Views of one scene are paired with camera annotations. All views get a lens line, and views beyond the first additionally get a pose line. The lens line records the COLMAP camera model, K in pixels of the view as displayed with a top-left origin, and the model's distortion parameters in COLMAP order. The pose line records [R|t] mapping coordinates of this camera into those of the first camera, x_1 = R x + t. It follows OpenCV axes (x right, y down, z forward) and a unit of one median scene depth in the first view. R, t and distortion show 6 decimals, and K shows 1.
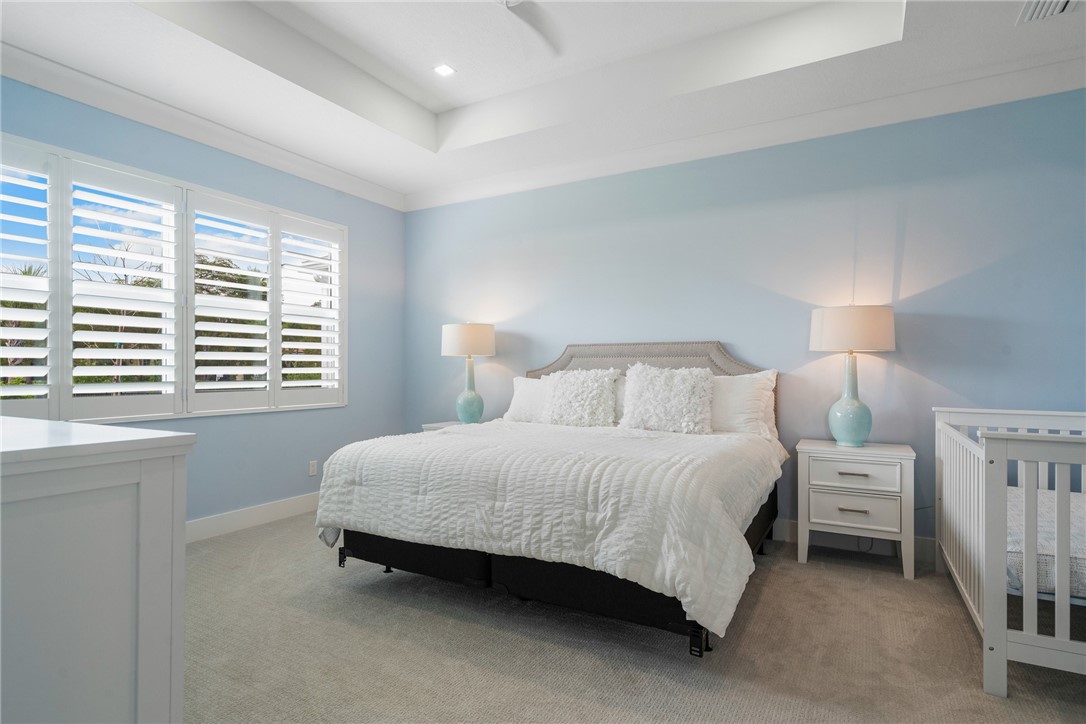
lens RADIAL K [[575.9, 0, 544.0], [0, 575.9, 359.2], [0, 0, 1]] dist [0.002497, 0.001569]
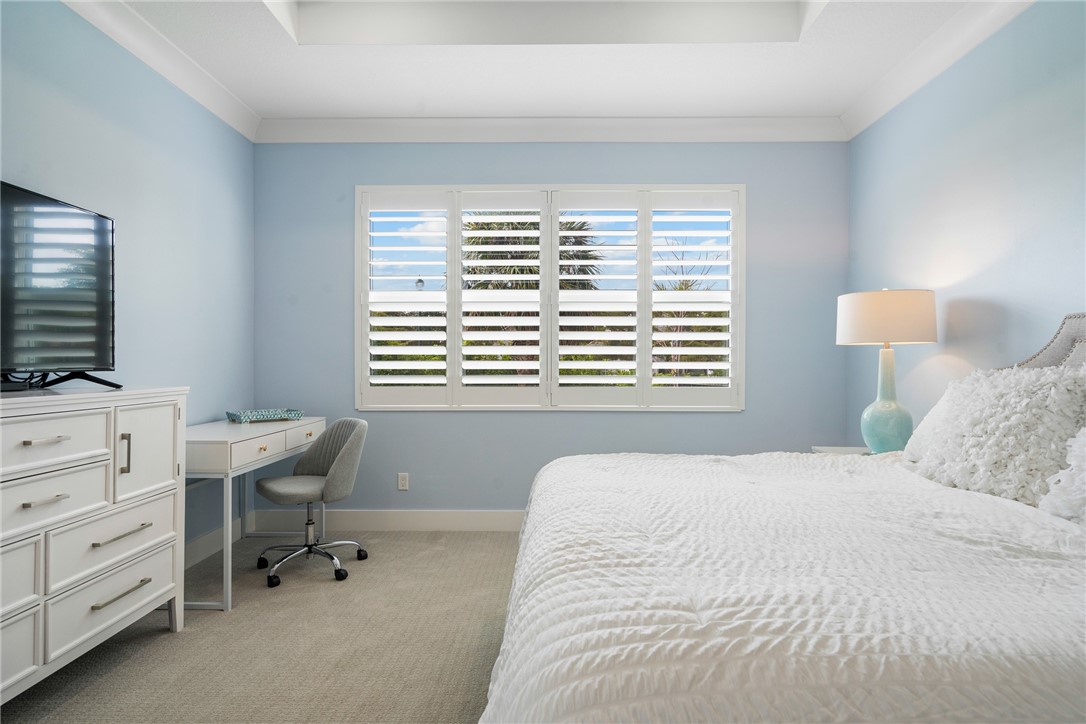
lens RADIAL K [[568.5, 0, 543.0], [0, 568.5, 362.0], [0, 0, 1]] dist [-0.006004, -0.001294]
pose [[0.480032, -0.000339, -0.877251, 0.229742], [0.012342, 0.999904, 0.006368, 0.006333], [0.877164, -0.013884, 0.479990, 0.413331]]
